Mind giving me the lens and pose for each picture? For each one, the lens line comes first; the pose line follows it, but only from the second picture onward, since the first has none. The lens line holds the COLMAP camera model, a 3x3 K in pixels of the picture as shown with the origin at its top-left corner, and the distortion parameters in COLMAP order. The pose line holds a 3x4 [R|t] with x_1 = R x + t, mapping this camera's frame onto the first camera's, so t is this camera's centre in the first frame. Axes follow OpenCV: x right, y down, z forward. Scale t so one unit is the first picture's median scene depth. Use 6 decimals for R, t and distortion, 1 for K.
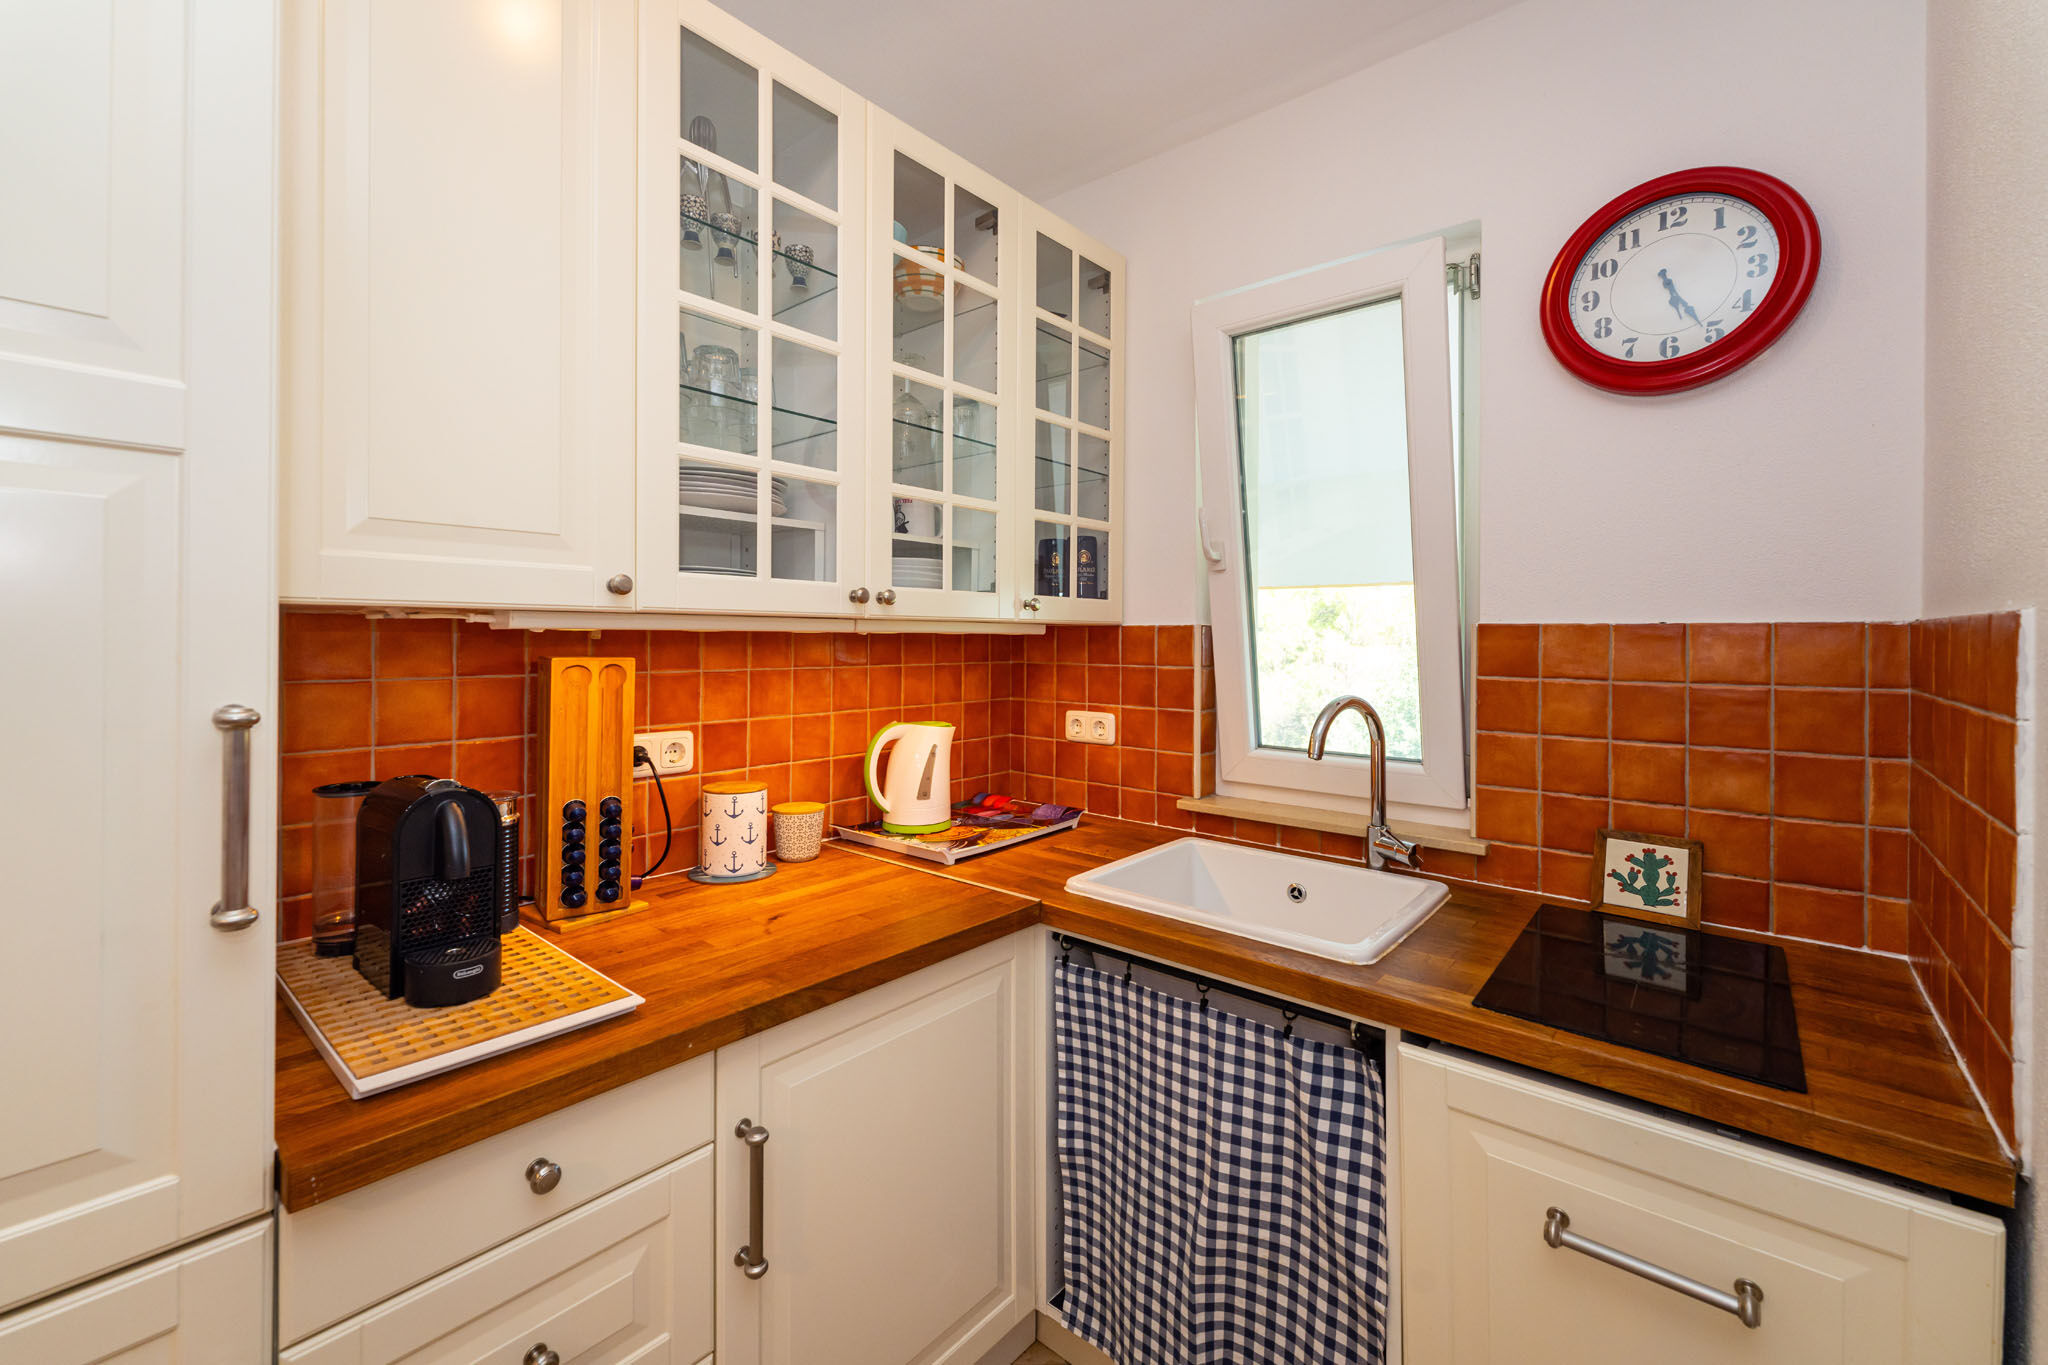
lens RADIAL K [[824.5, 0, 1020.7], [0, 824.5, 663.0], [0, 0, 1]] dist [0.002334, -0.000951]
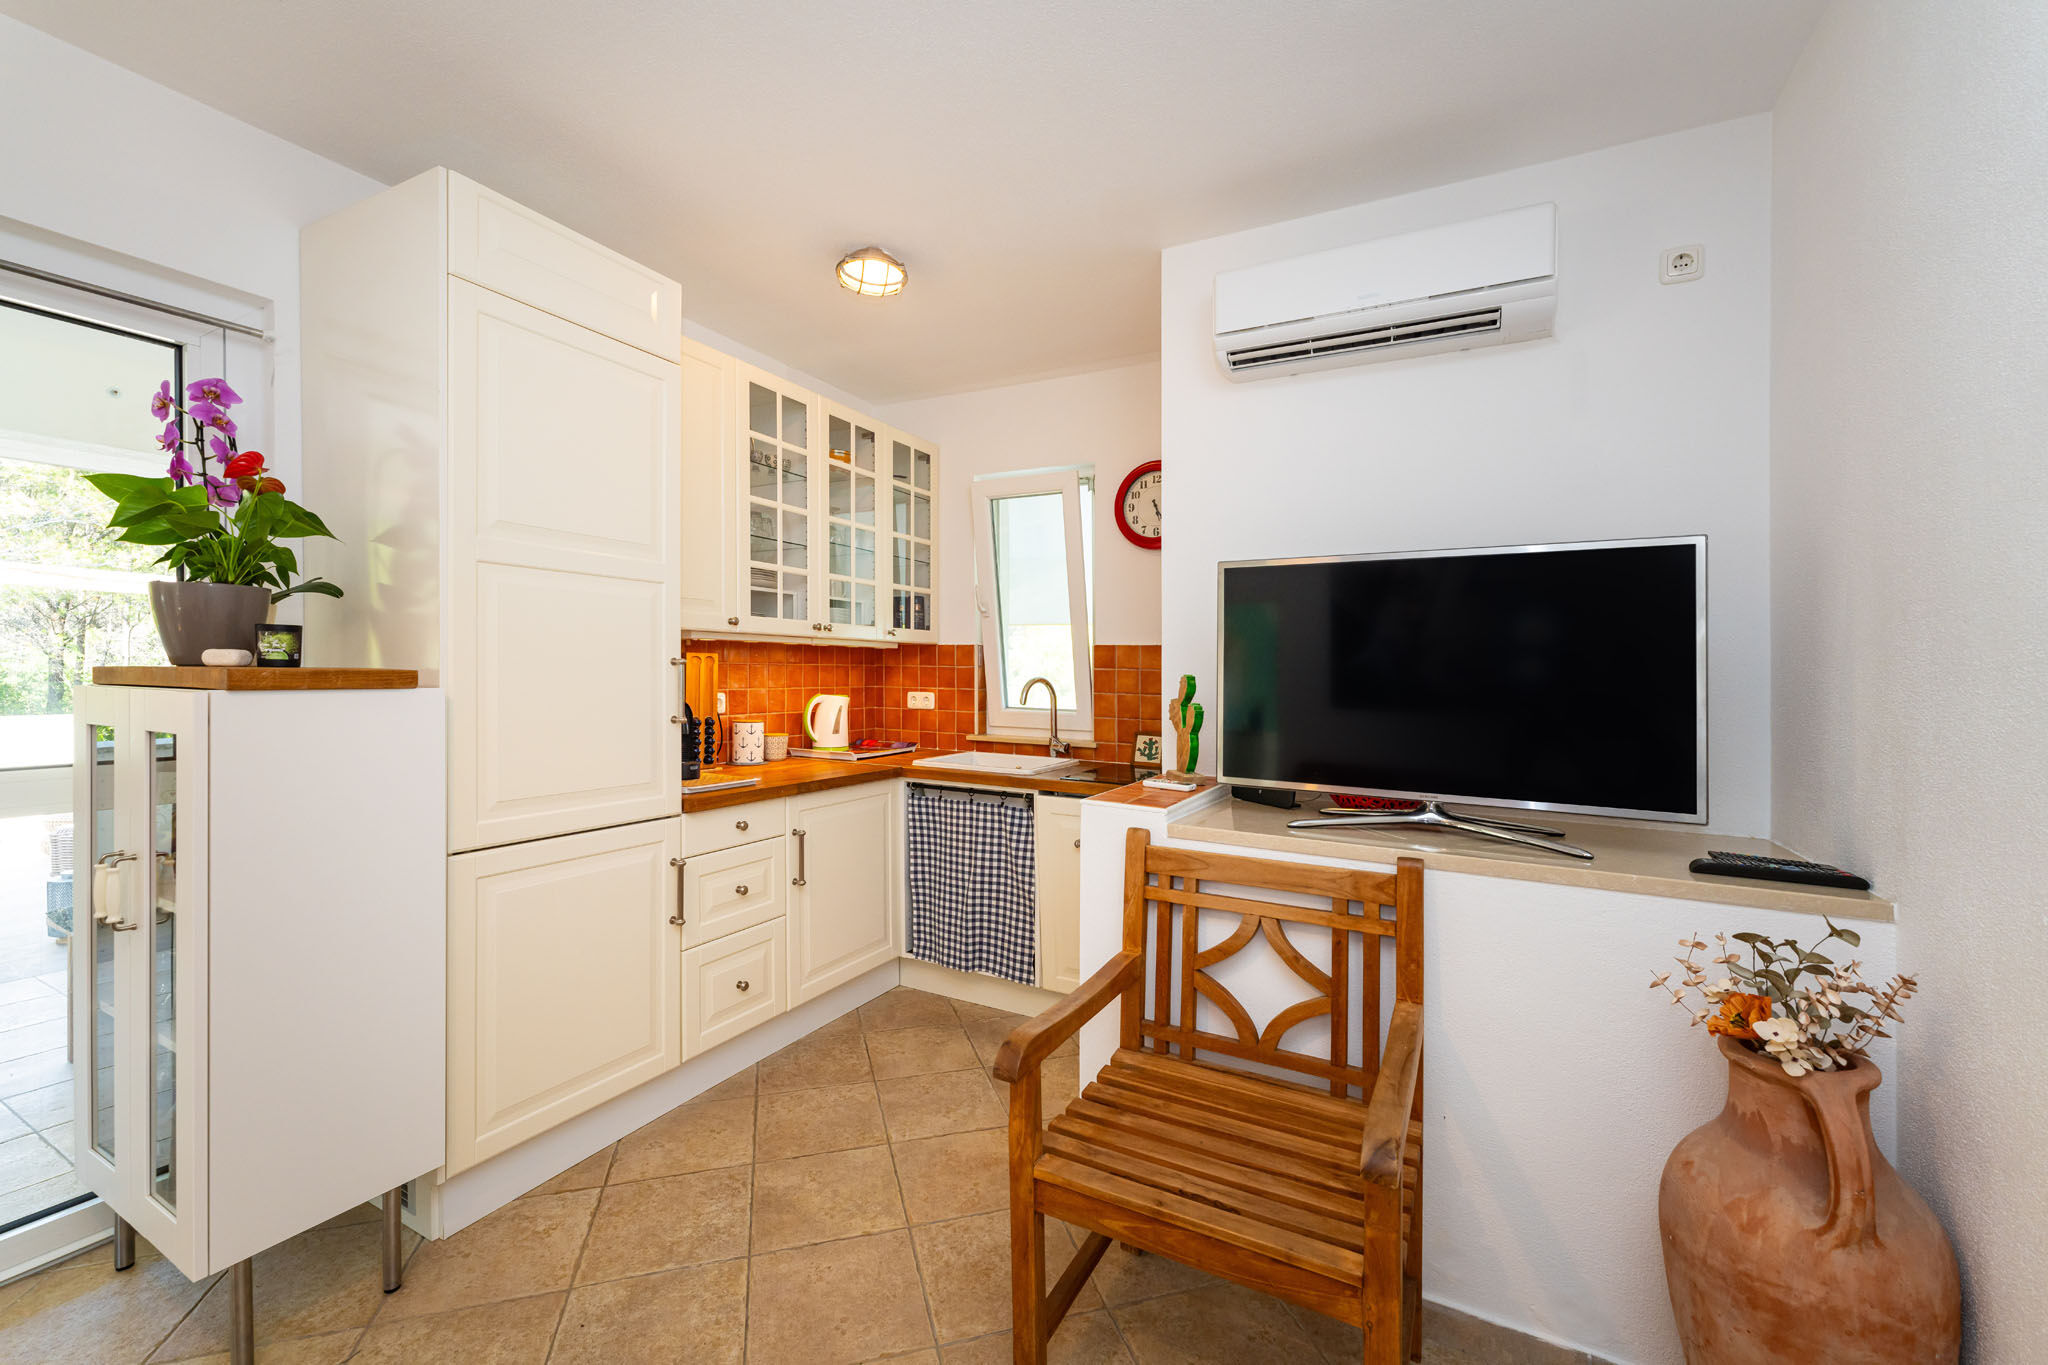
lens RADIAL K [[824.5, 0, 1007.0], [0, 824.5, 759.7], [0, 0, 1]] dist [0.002334, -0.000951]
pose [[0.979384, -0.011018, 0.201708, -0.142439], [-0.004753, 0.996978, 0.077535, 0.093262], [-0.201953, -0.076895, 0.976372, -1.208499]]
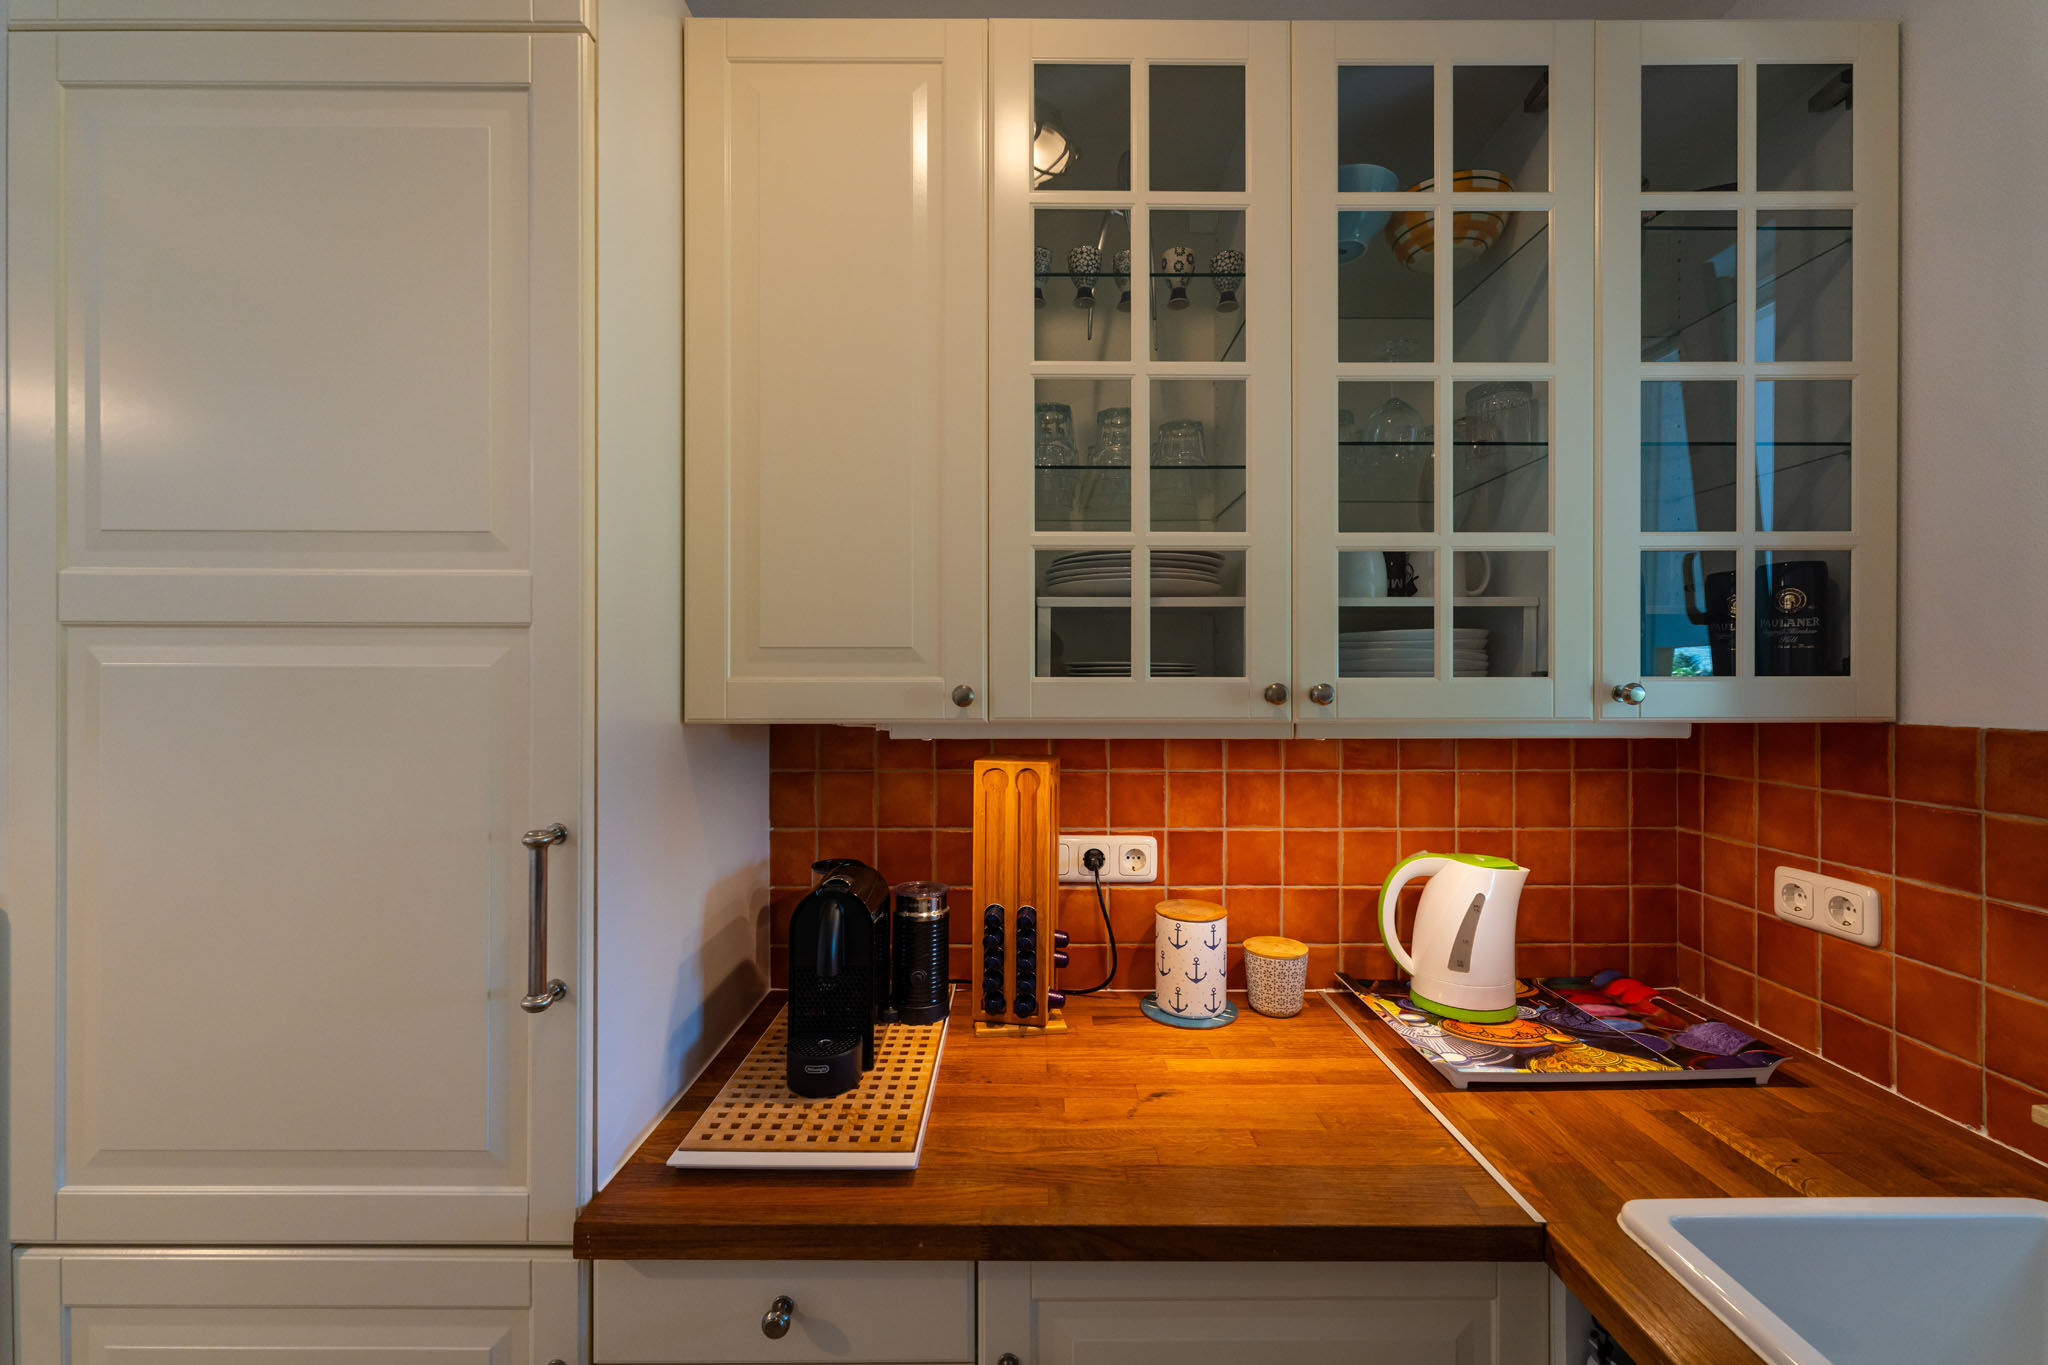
lens RADIAL K [[824.5, 0, 1072.1], [0, 824.5, 695.5], [0, 0, 1]] dist [0.002334, -0.000951]
pose [[0.668283, 0.006390, -0.743880, 0.222530], [-0.018209, 0.999804, -0.007770, -0.068063], [0.743685, 0.018738, 0.668268, 0.354023]]
